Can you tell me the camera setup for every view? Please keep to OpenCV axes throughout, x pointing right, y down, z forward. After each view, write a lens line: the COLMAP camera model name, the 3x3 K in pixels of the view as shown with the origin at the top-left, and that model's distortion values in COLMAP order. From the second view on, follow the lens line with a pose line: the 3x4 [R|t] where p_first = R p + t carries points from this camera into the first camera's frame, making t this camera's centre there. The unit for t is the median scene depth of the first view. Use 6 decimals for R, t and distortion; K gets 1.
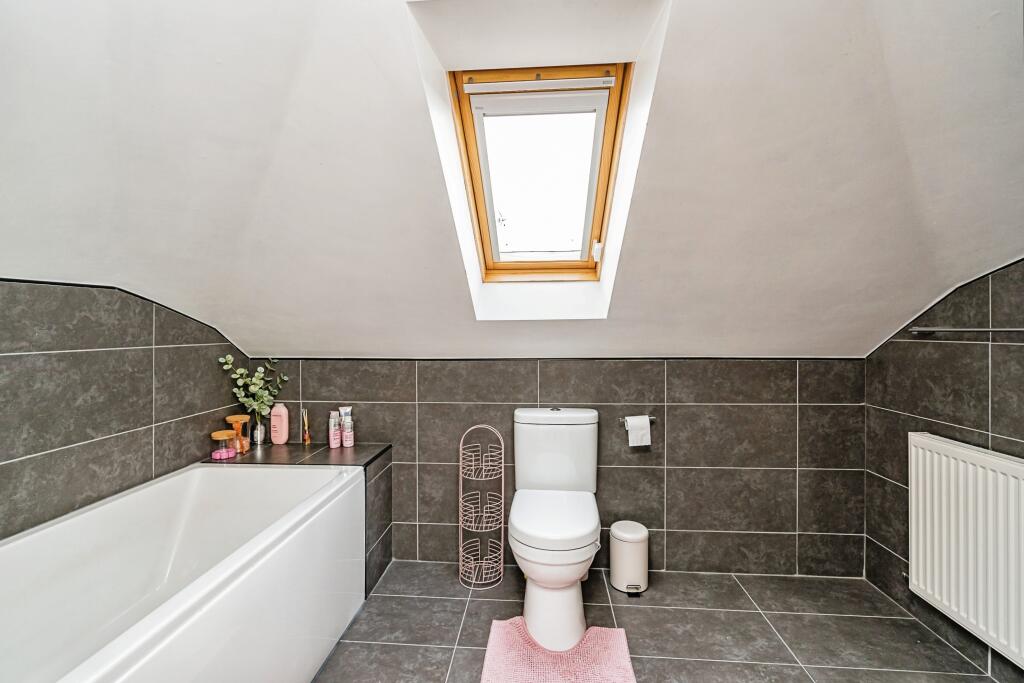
lens RADIAL K [[459.9, 0, 509.6], [0, 459.9, 337.0], [0, 0, 1]] dist [-0.003692, -0.000181]
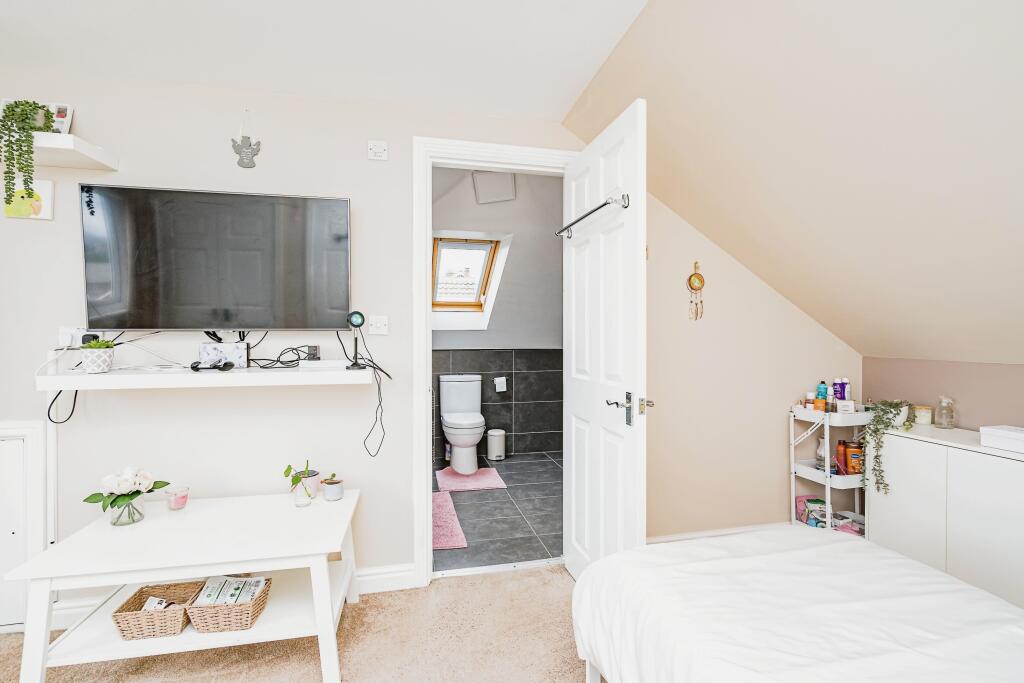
lens RADIAL K [[459.9, 0, 510.5], [0, 459.9, 340.0], [0, 0, 1]] dist [-0.003692, -0.000181]
pose [[0.954623, 0.004706, 0.297781, -0.298168], [-0.002179, 0.999959, -0.008818, 0.023894], [-0.297810, 0.007769, 0.954594, -1.001014]]
